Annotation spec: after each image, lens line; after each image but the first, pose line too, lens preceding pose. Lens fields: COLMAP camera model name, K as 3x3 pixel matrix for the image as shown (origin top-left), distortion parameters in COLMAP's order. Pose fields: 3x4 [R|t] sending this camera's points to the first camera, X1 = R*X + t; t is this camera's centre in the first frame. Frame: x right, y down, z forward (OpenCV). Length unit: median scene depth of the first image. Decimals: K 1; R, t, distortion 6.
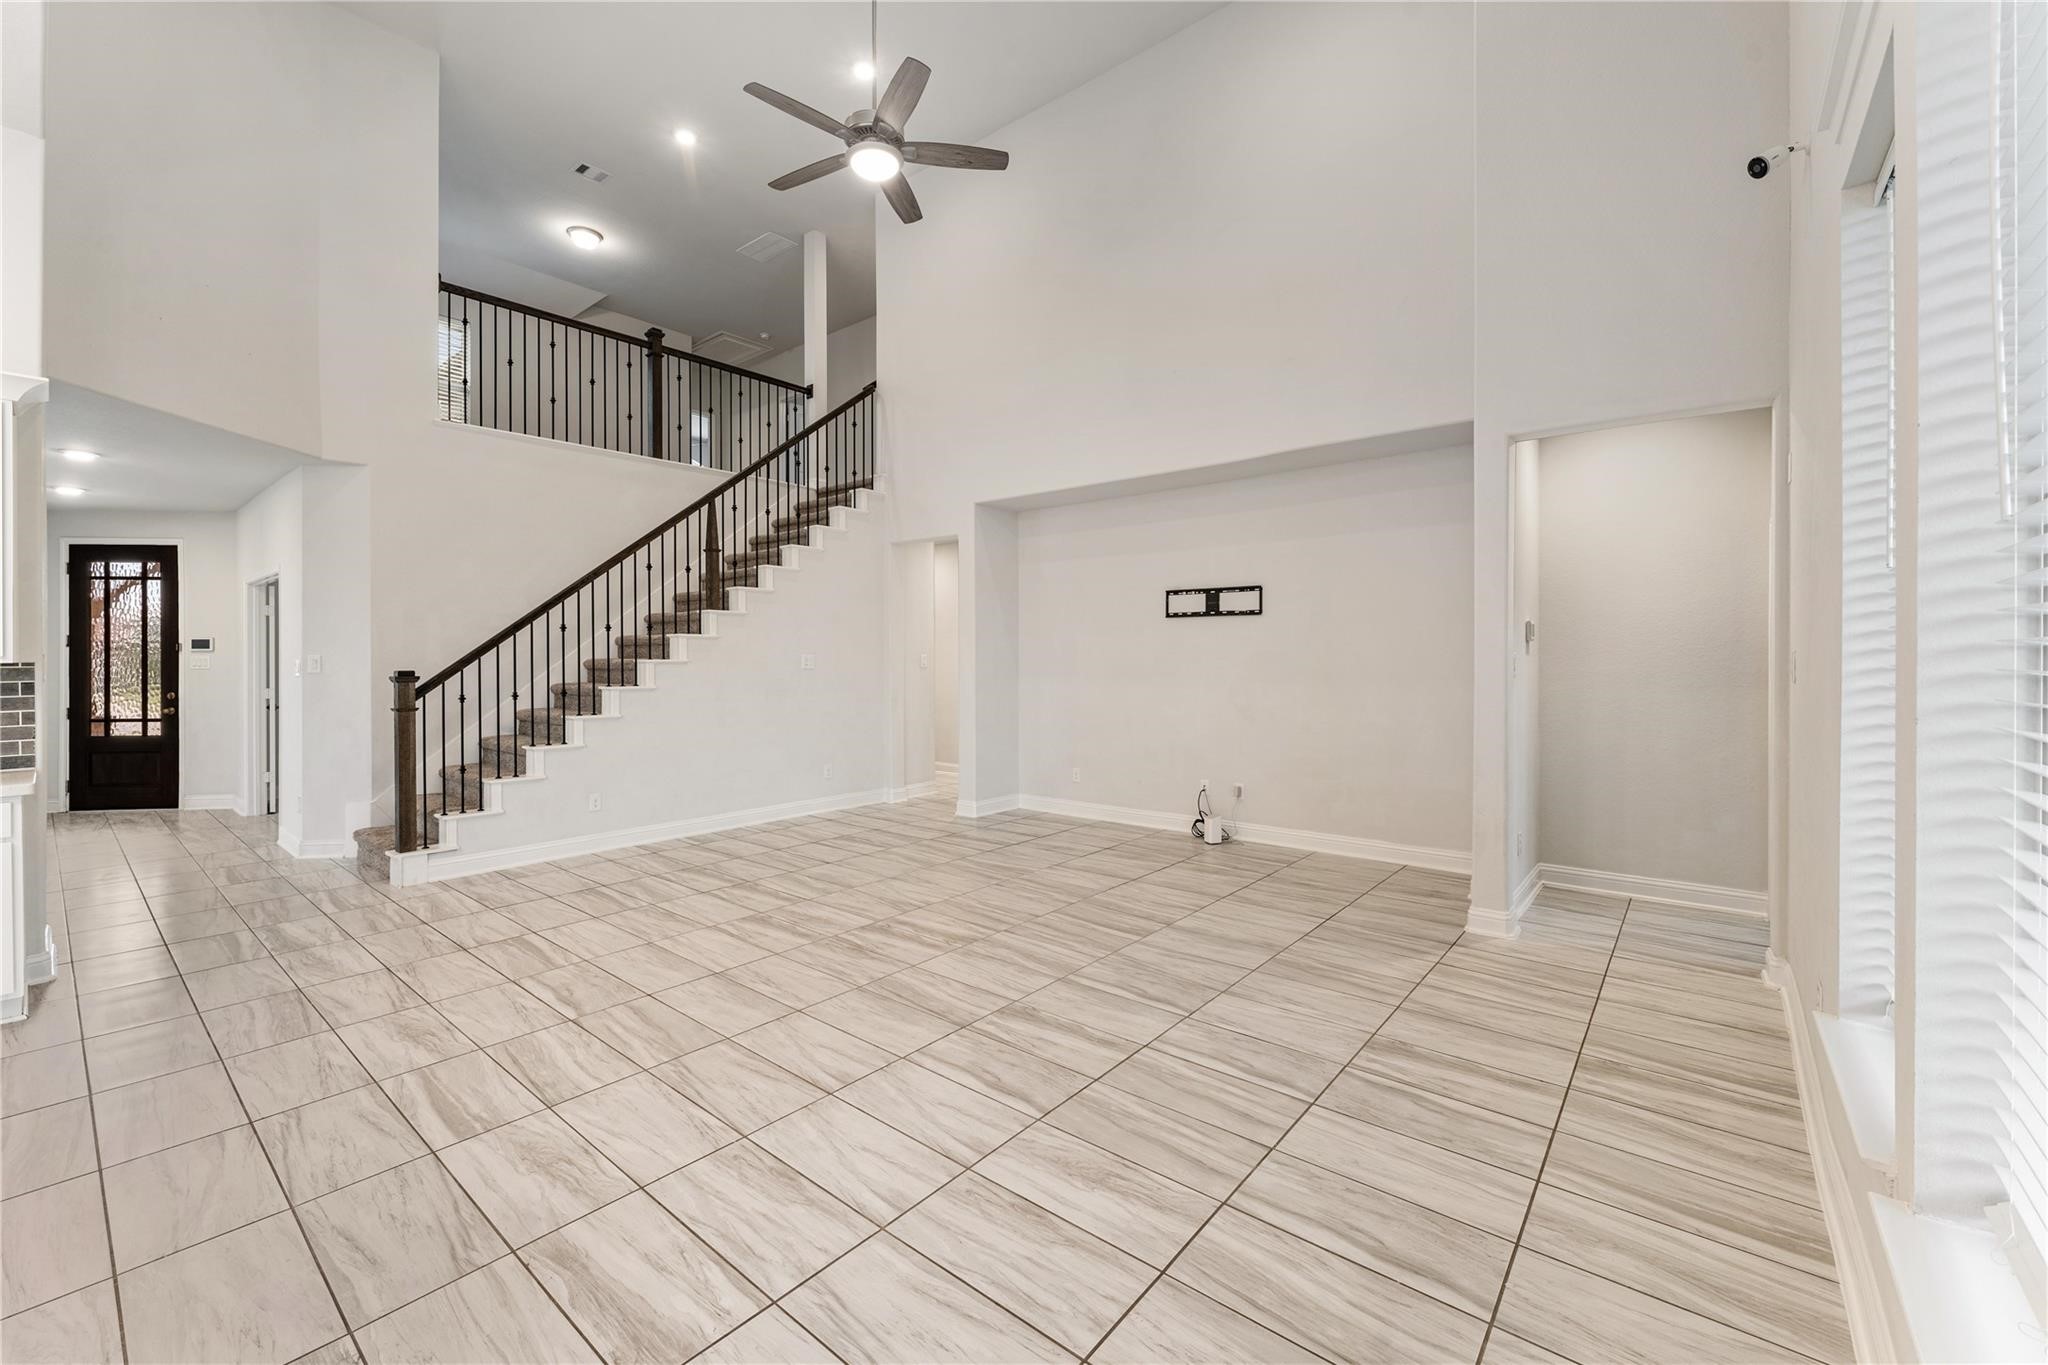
lens RADIAL K [[823.0, 0, 1026.9], [0, 823.0, 672.4], [0, 0, 1]] dist [-0.004098, 0.000083]
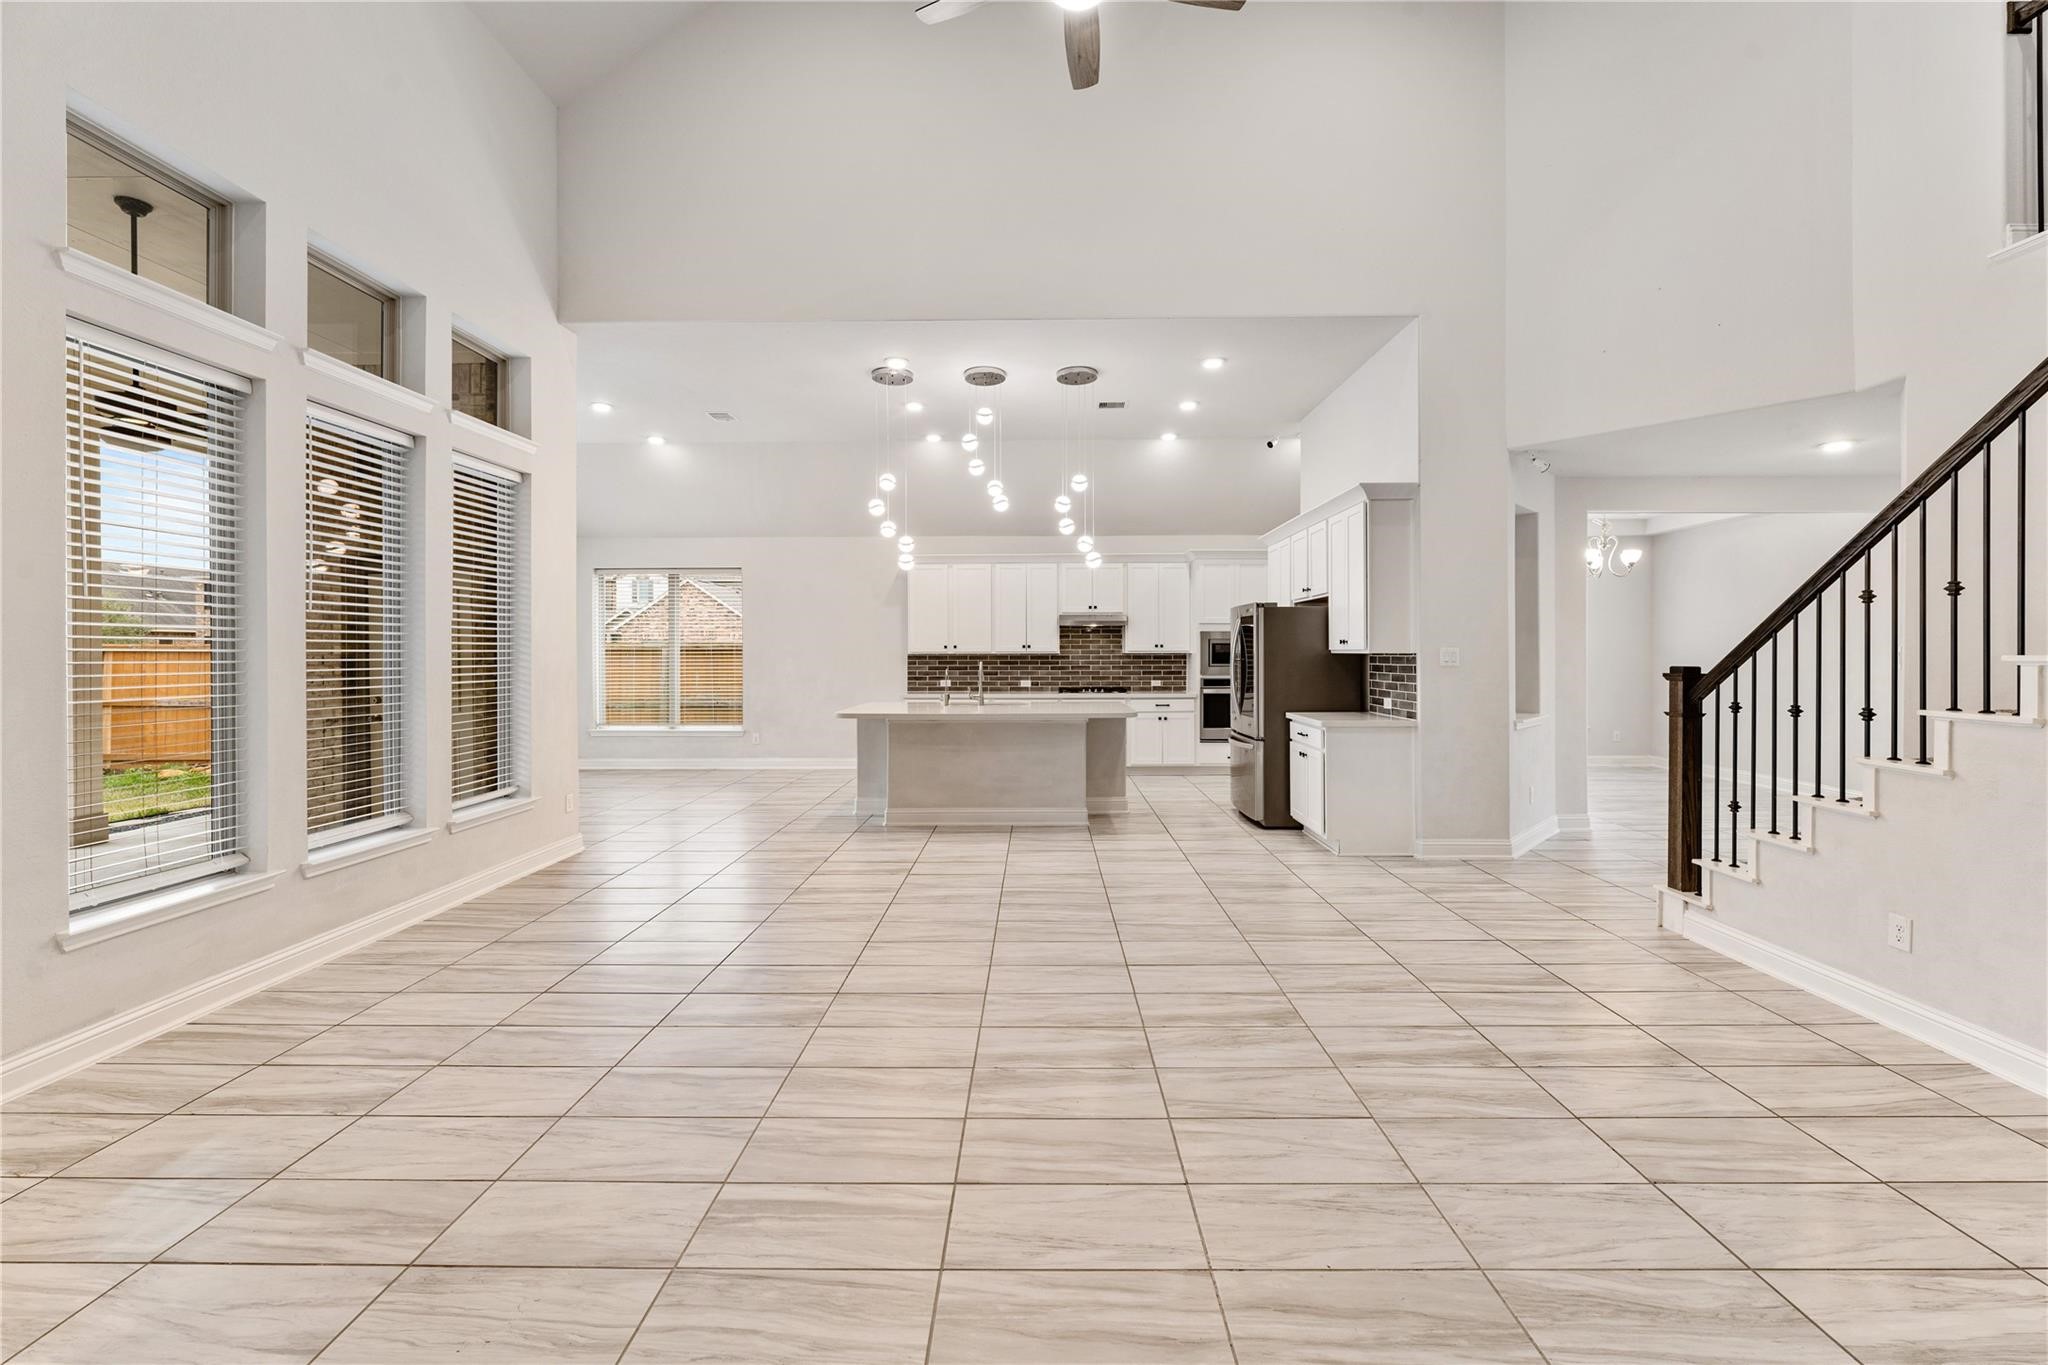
lens RADIAL K [[811.5, 0, 1030.5], [0, 811.5, 647.6], [0, 0, 1]] dist [-0.009109, -0.000344]
pose [[-0.770942, 0.001741, -0.636904, 0.300680], [-0.007744, 0.999897, 0.012107, -0.030079], [0.636859, 0.014266, -0.770848, 1.459464]]
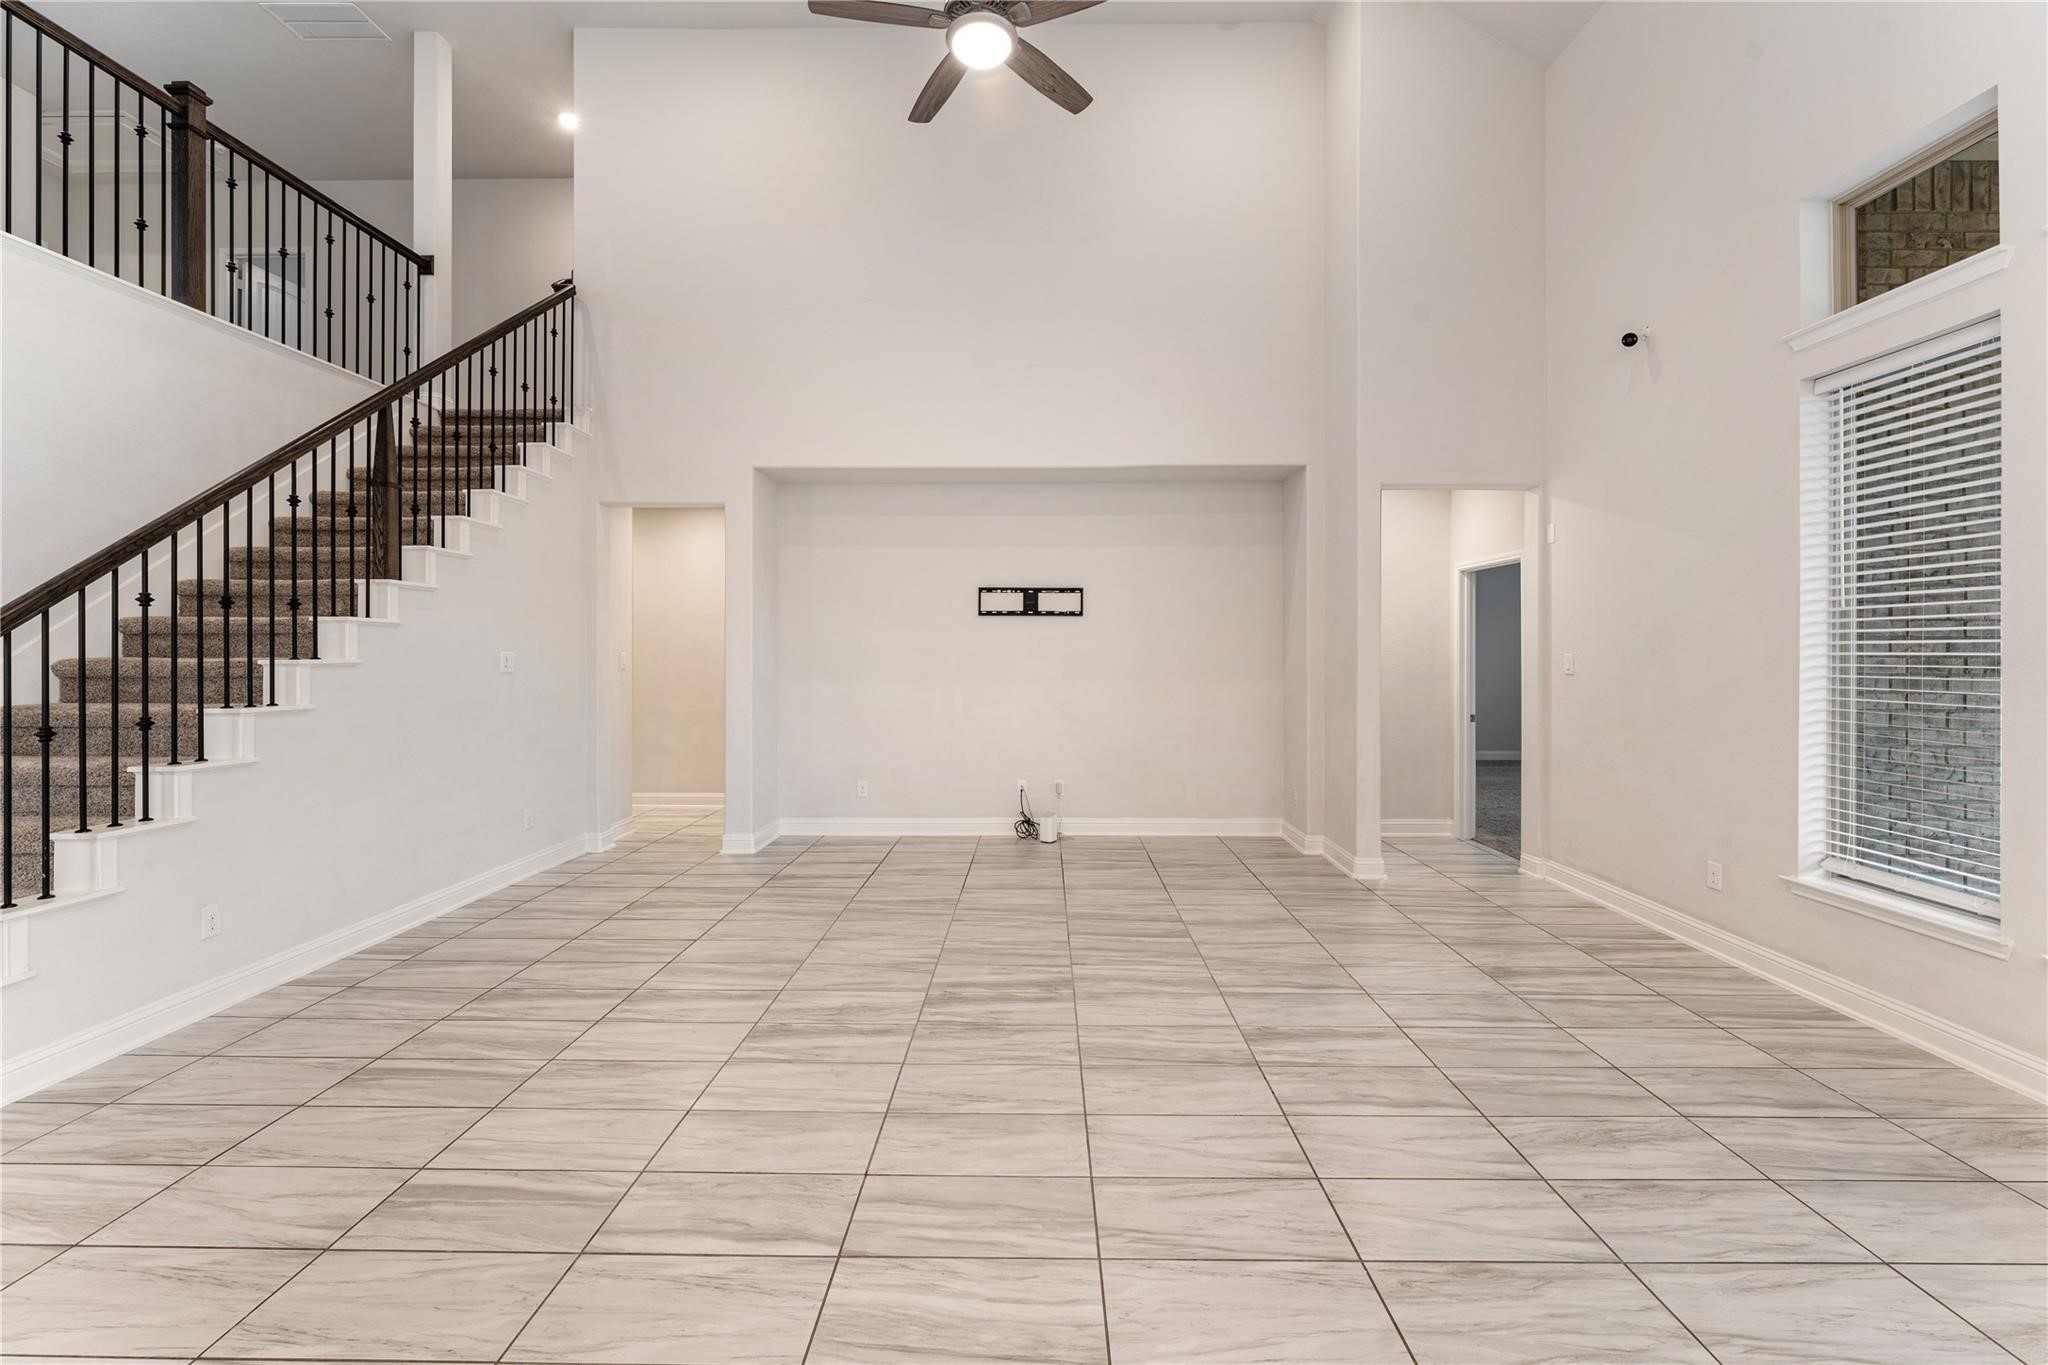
lens RADIAL K [[832.1, 0, 1017.8], [0, 832.1, 663.7], [0, 0, 1]] dist [-0.004877, 0.000013]
pose [[0.780674, -0.004293, 0.624923, -0.629987], [0.009453, 0.999943, -0.004941, -0.007619], [-0.624866, 0.009765, 0.780671, 0.328110]]
